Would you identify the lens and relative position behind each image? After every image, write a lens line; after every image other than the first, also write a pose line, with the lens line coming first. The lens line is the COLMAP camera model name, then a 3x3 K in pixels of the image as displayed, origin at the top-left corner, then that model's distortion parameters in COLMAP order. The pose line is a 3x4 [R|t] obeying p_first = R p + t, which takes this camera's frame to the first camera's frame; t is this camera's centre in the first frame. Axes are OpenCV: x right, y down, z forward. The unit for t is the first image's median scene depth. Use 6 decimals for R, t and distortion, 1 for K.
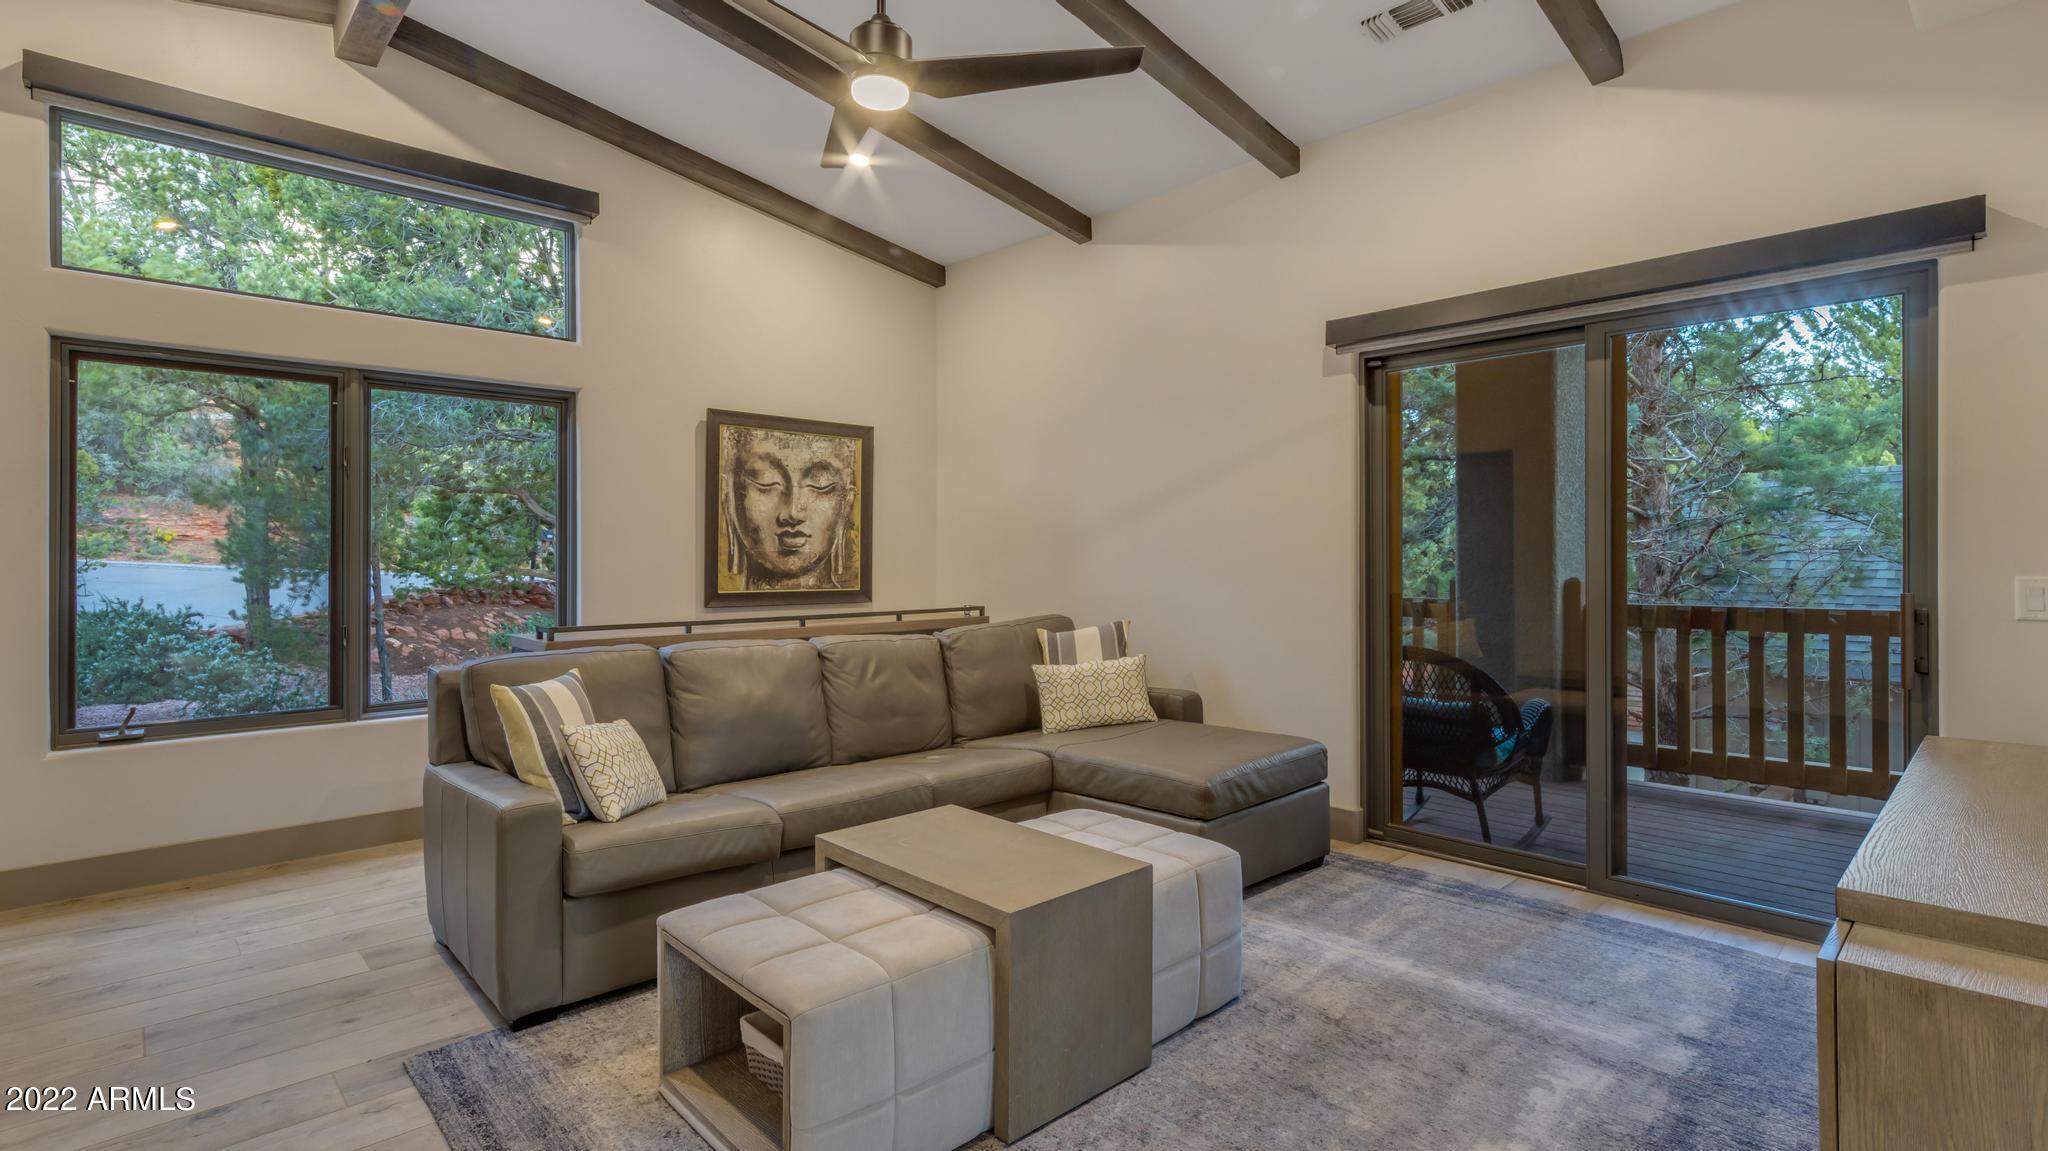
lens RADIAL K [[957.2, 0, 1031.3], [0, 957.2, 573.8], [0, 0, 1]] dist [0.001422, 0.000188]
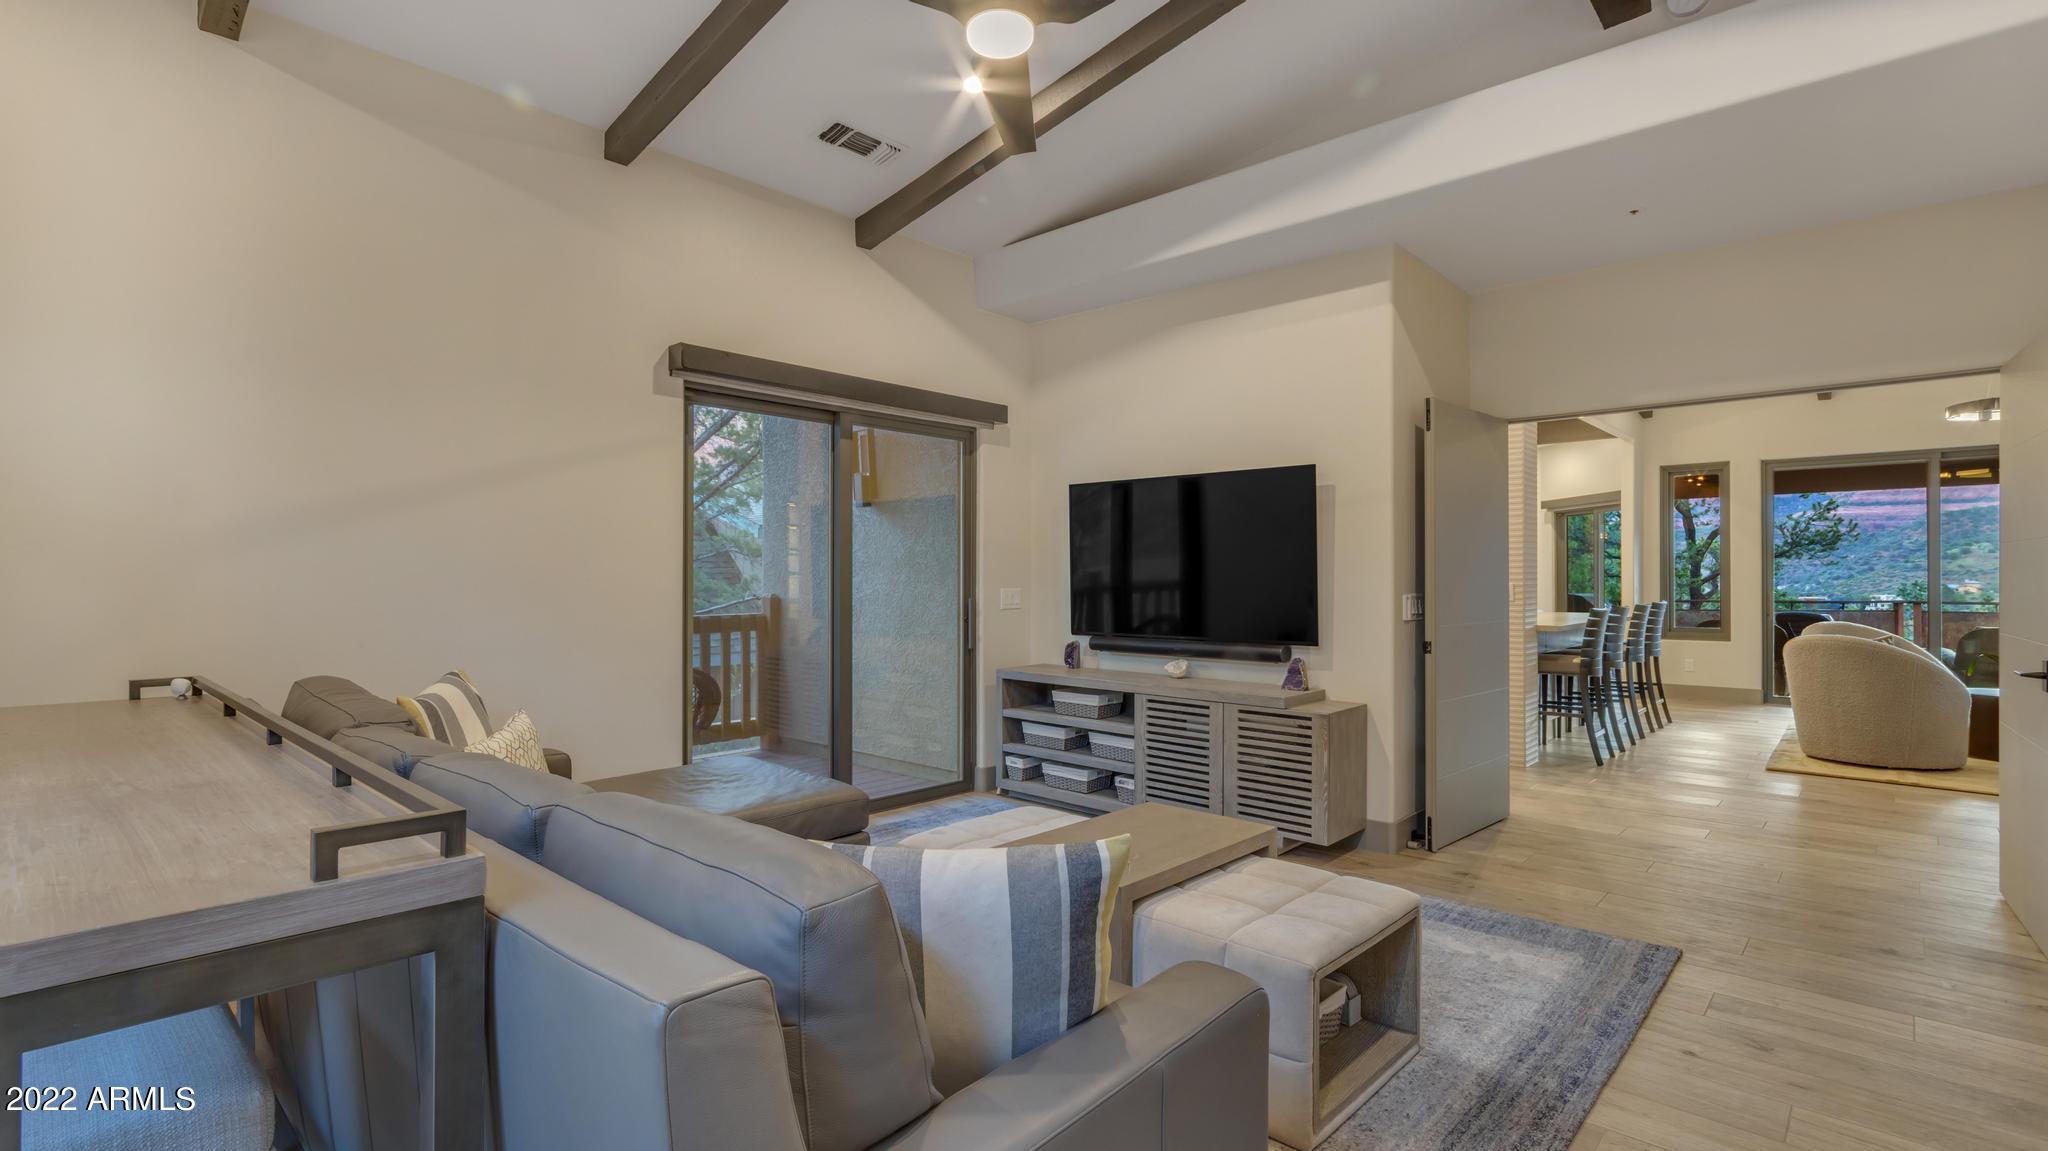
lens RADIAL K [[957.2, 0, 1031.3], [0, 957.2, 573.8], [0, 0, 1]] dist [0.001422, 0.000188]
pose [[-0.059927, 0.007414, 0.998175, -0.837394], [0.009634, 0.999930, -0.006848, -0.016421], [-0.998156, 0.009206, -0.059994, 0.836622]]
